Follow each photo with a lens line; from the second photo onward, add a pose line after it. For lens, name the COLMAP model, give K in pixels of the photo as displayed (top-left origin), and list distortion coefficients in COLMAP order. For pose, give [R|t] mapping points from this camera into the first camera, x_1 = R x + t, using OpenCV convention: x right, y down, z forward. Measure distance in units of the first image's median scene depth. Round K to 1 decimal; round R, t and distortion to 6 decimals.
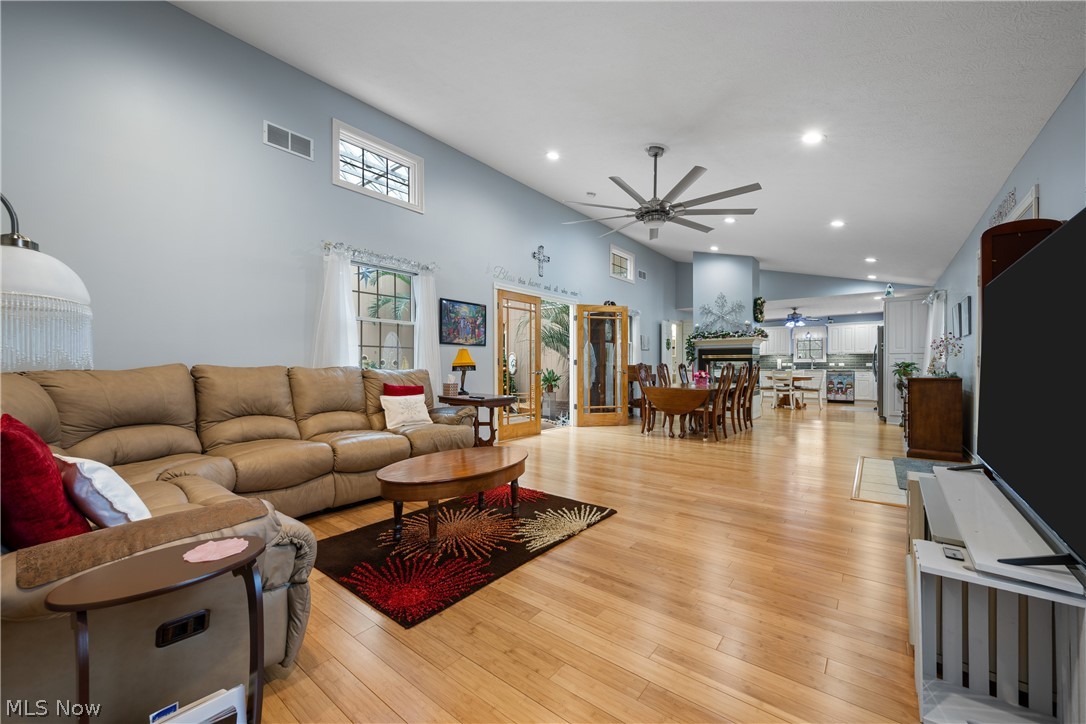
lens RADIAL K [[429.3, 0, 541.6], [0, 429.3, 366.4], [0, 0, 1]] dist [0.000579, 0.000289]
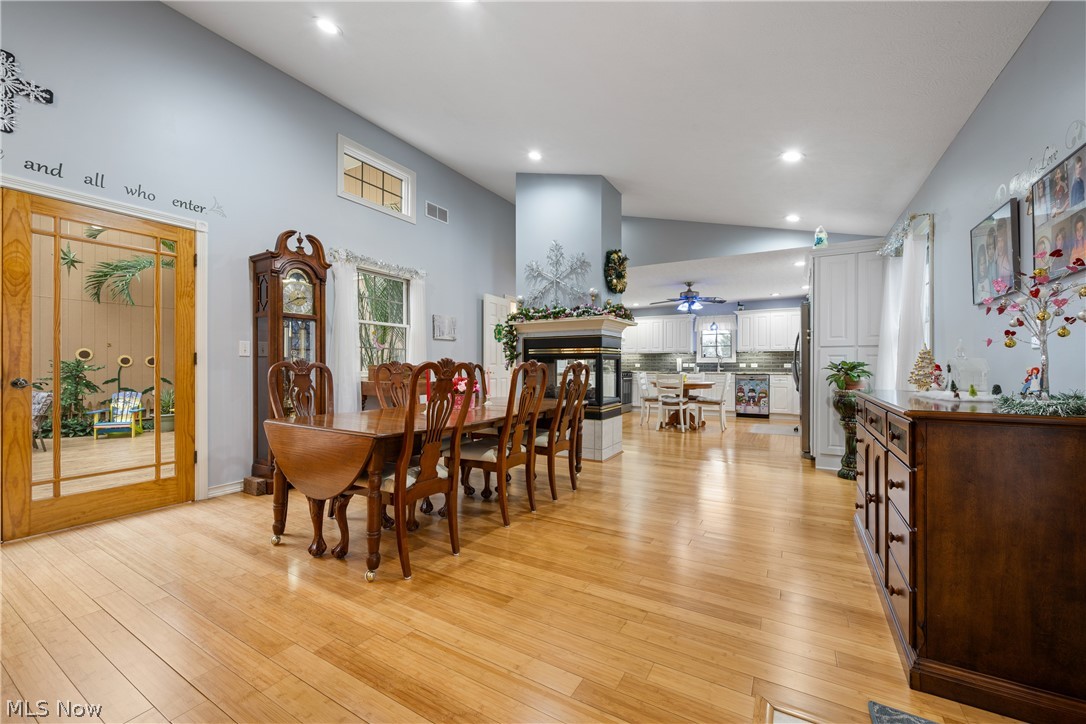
lens RADIAL K [[429.3, 0, 543.1], [0, 429.3, 366.1], [0, 0, 1]] dist [0.000579, 0.000289]
pose [[0.990931, 0.003392, 0.134329, 0.309755], [-0.003181, 0.999993, -0.001788, -0.001407], [-0.134334, 0.001344, 0.990935, 0.408269]]
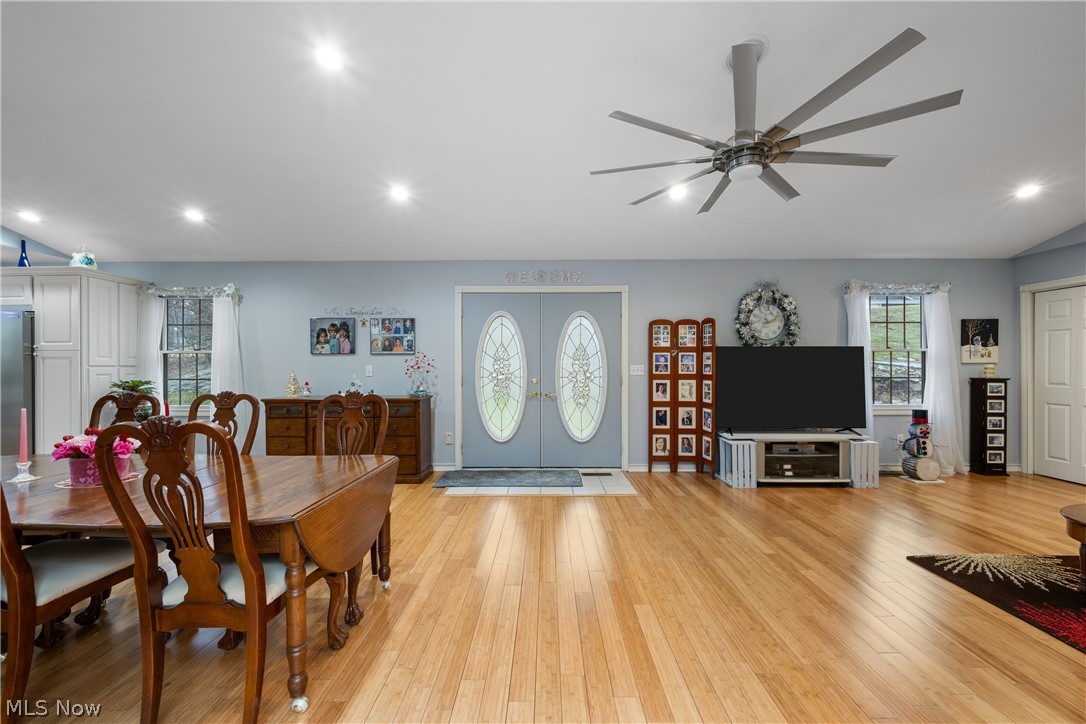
lens RADIAL K [[429.3, 0, 539.6], [0, 429.3, 365.9], [0, 0, 1]] dist [0.000579, 0.000289]
pose [[-0.609127, 0.000746, 0.793073, -0.024556], [0.002884, 0.999995, 0.001274, -0.023855], [-0.793068, 0.003064, -0.609126, 0.730548]]
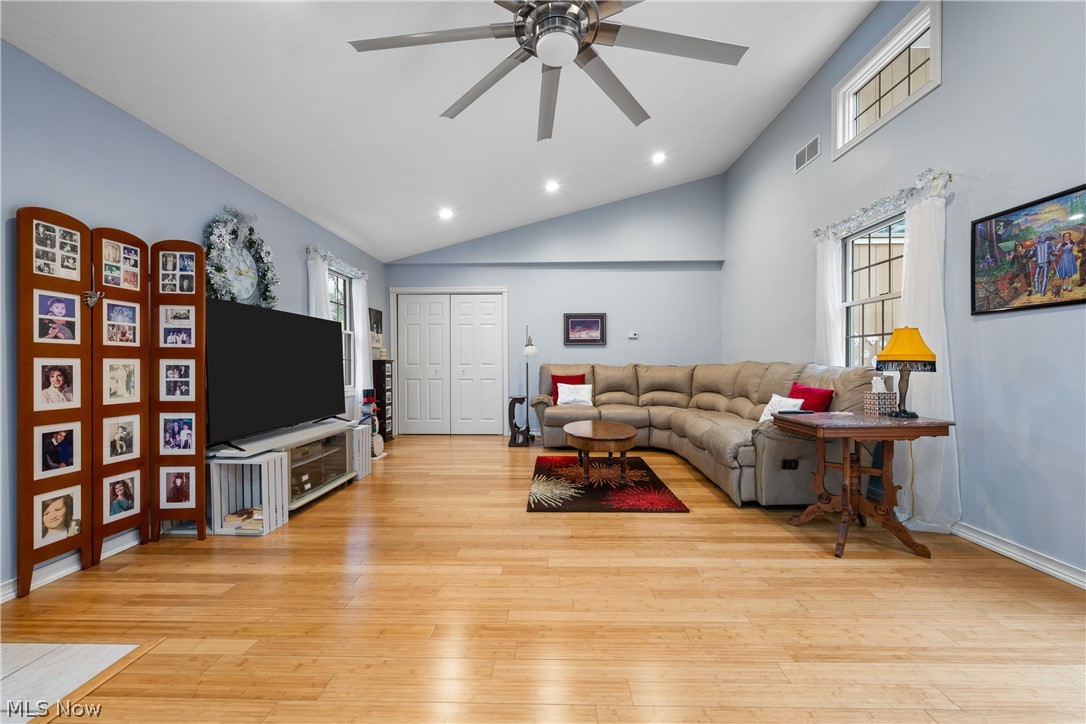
lens RADIAL K [[429.3, 0, 543.6], [0, 429.3, 365.3], [0, 0, 1]] dist [0.000579, 0.000289]
pose [[-0.797645, 0.006623, -0.603091, 0.248325], [0.004806, 0.999978, 0.004624, -0.000755], [0.603108, 0.000790, -0.797659, 0.609403]]
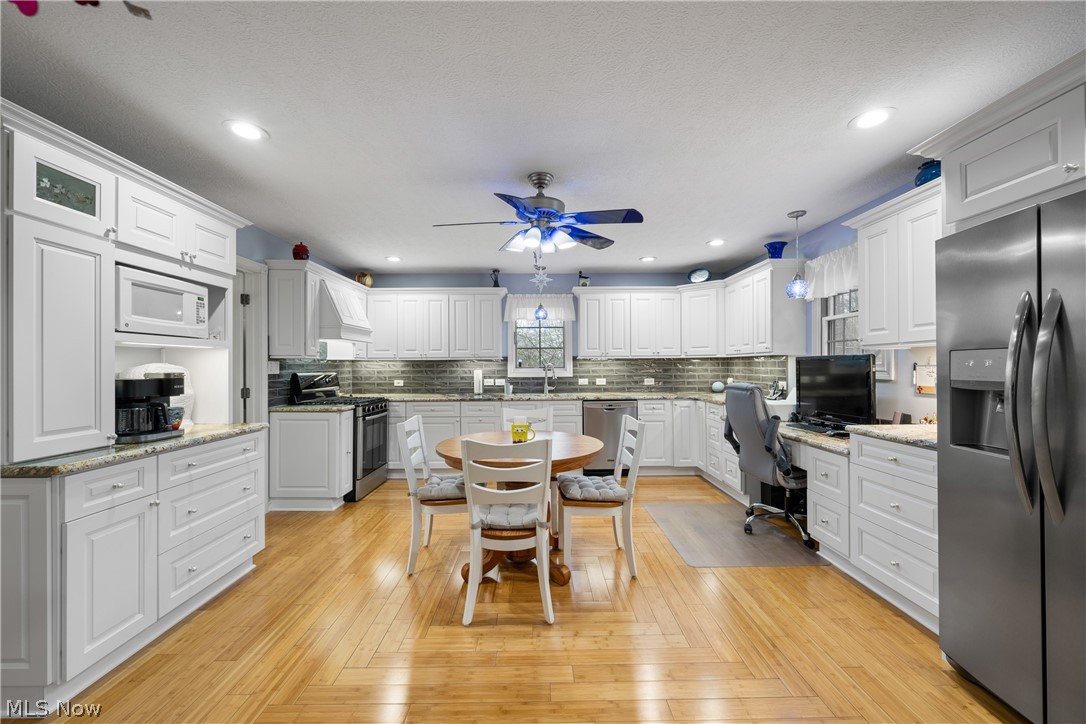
lens RADIAL K [[429.3, 0, 548.2], [0, 429.3, 365.0], [0, 0, 1]] dist [0.000579, 0.000289]
pose [[0.774185, -0.002080, 0.632955, 0.501807], [0.005213, 0.999982, -0.003091, -0.028414], [-0.632937, 0.005693, 0.774182, 0.928907]]
